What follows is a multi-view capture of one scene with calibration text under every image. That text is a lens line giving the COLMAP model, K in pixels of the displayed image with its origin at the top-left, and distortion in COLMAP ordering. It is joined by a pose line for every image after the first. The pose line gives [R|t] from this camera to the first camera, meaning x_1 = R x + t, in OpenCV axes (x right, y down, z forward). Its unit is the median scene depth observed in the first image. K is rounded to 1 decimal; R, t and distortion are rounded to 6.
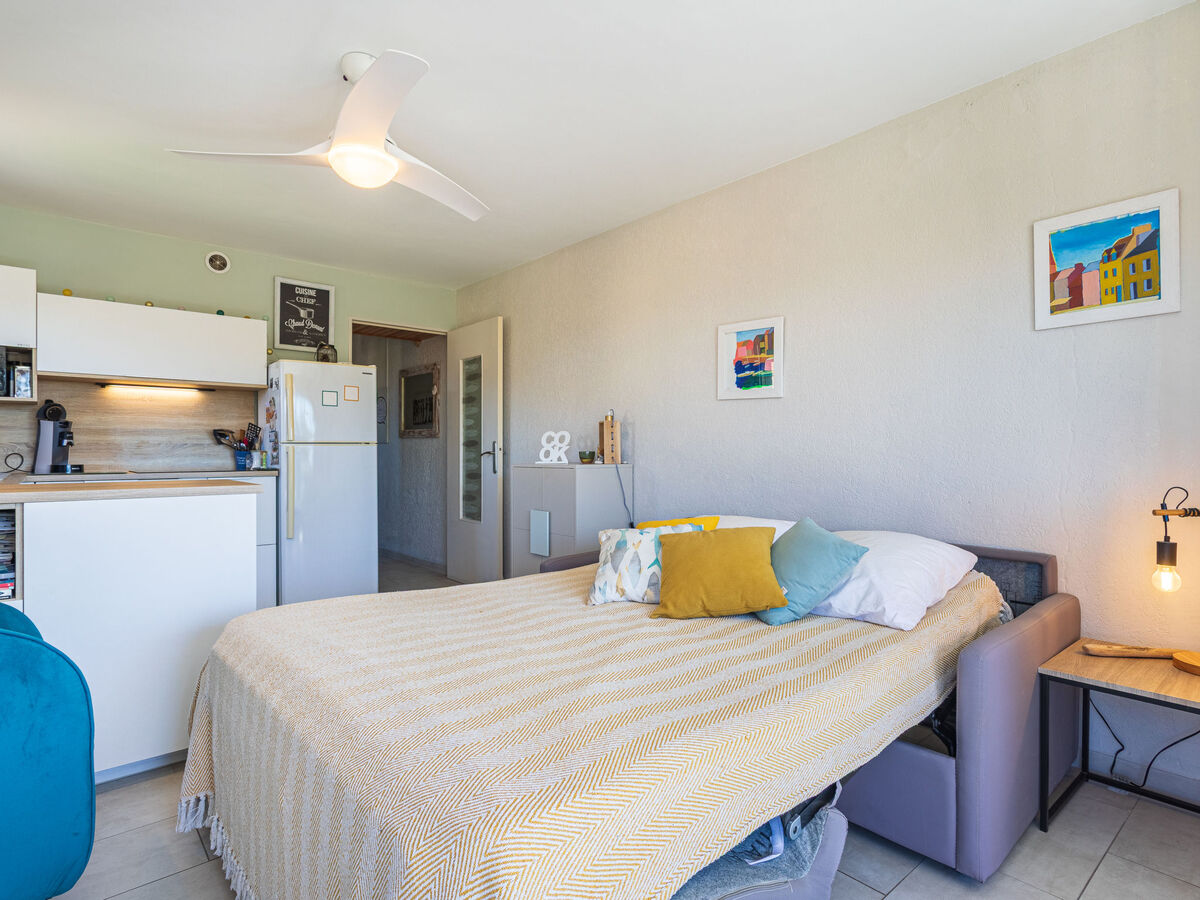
lens RADIAL K [[635.0, 0, 601.6], [0, 635.0, 452.0], [0, 0, 1]] dist [0.000438, 0.000949]
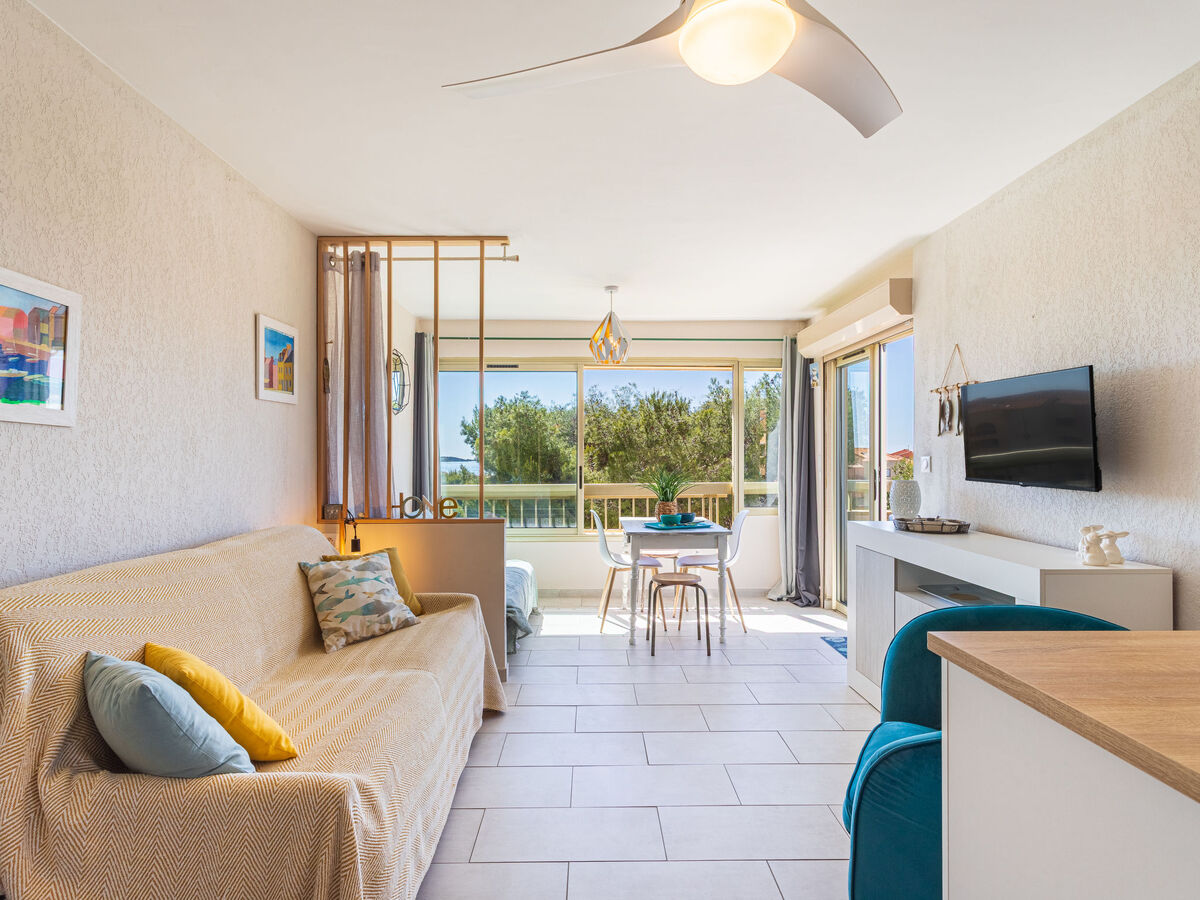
lens RADIAL K [[637.4, 0, 600.0], [0, 637.4, 451.7], [0, 0, 1]] dist [0.000543, 0.000954]
pose [[-0.763071, 0.003752, 0.646304, -0.369172], [0.002004, 0.999992, -0.003440, -0.045139], [-0.646312, -0.001330, -0.763072, 0.859941]]
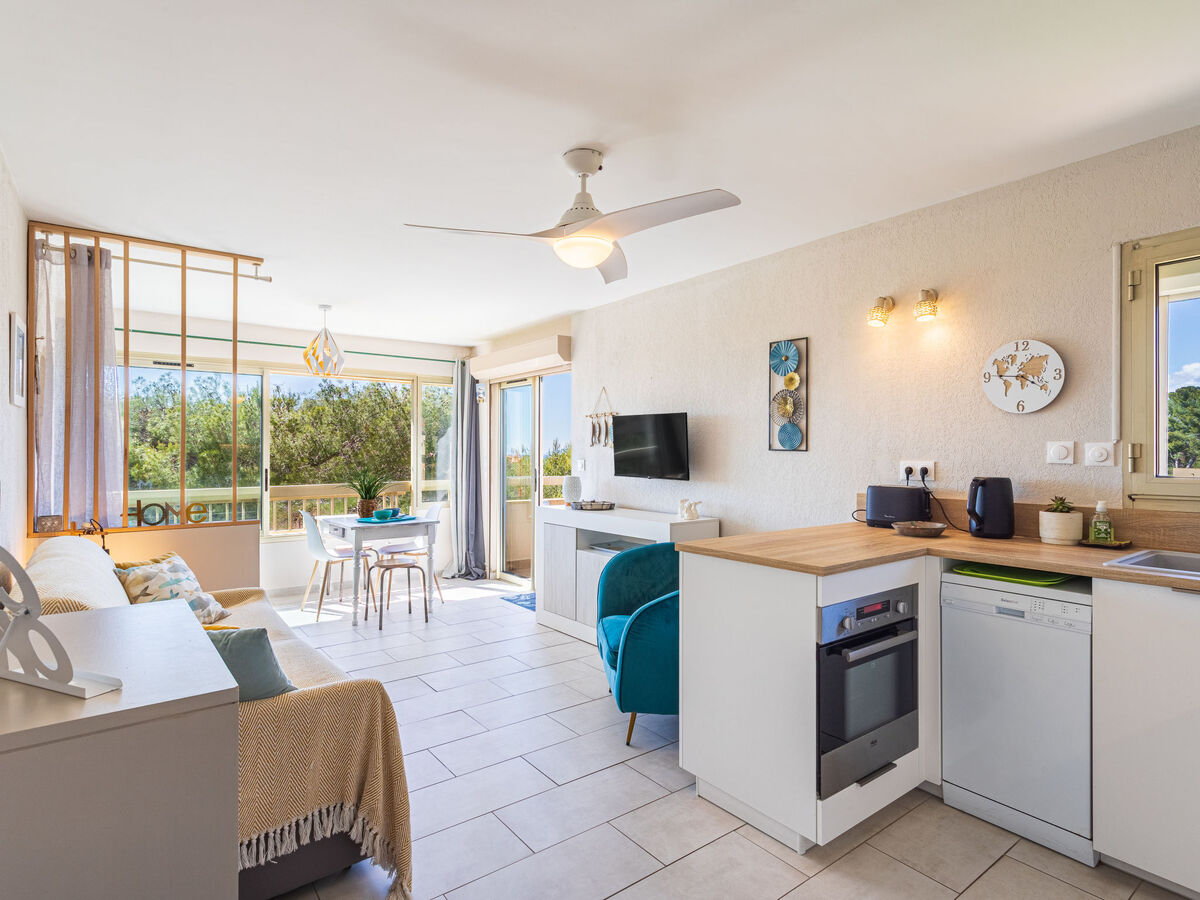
lens RADIAL K [[635.0, 0, 601.6], [0, 635.0, 452.0], [0, 0, 1]] dist [0.000438, 0.000949]
pose [[-0.997837, -0.001057, 0.065735, -0.269698], [-0.000959, 0.999998, 0.001518, -0.058907], [-0.065736, 0.001451, -0.997836, 1.185259]]
